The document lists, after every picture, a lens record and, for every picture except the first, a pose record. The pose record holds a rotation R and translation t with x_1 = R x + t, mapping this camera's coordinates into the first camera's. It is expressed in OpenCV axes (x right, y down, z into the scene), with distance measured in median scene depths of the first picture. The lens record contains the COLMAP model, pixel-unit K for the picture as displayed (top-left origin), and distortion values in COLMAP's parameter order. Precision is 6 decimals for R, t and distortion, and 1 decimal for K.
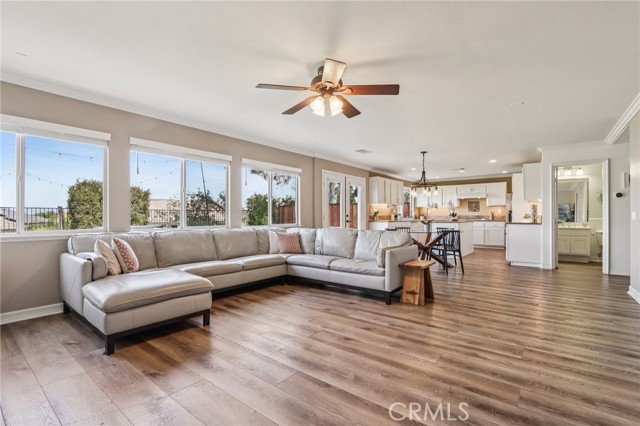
lens RADIAL K [[297.0, 0, 315.5], [0, 297.0, 215.6], [0, 0, 1]] dist [-0.010059, 0.000555]
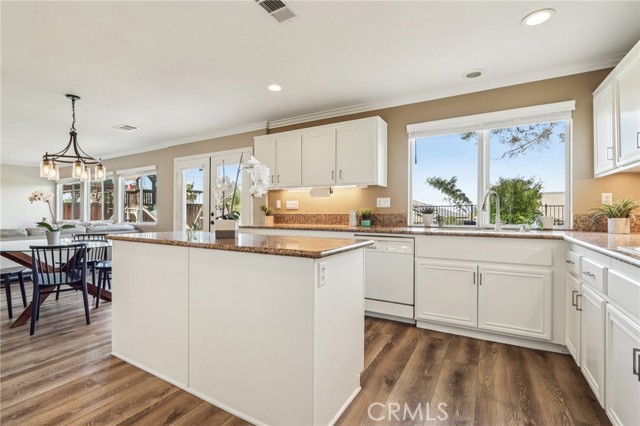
lens RADIAL K [[297.0, 0, 319.5], [0, 297.0, 211.6], [0, 0, 1]] dist [-0.010059, 0.000555]
pose [[0.145090, -0.000141, -0.989418, 0.791053], [0.001160, 0.999999, 0.000028, -0.004940], [0.989418, -0.001151, 0.145090, 1.128650]]
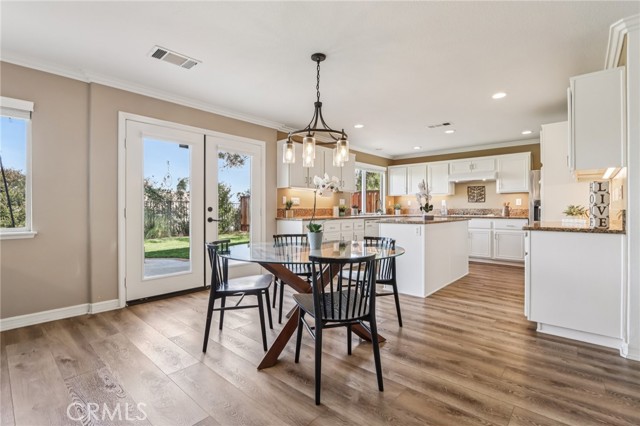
lens RADIAL K [[297.0, 0, 316.2], [0, 297.0, 208.0], [0, 0, 1]] dist [-0.010059, 0.000555]
pose [[0.998137, 0.001655, -0.060995, 0.321829], [-0.001691, 0.999998, -0.000537, -0.001428], [0.060994, 0.000639, 0.998138, 0.486392]]
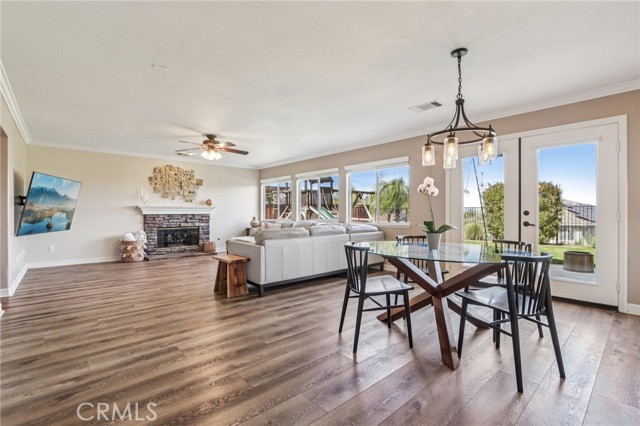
lens RADIAL K [[297.0, 0, 320.3], [0, 297.0, 212.7], [0, 0, 1]] dist [-0.010059, 0.000555]
pose [[-0.171632, -0.007173, -0.985135, 0.652984], [-0.000161, 0.999974, -0.007253, 0.004067], [0.985161, -0.001086, -0.171628, 0.734019]]
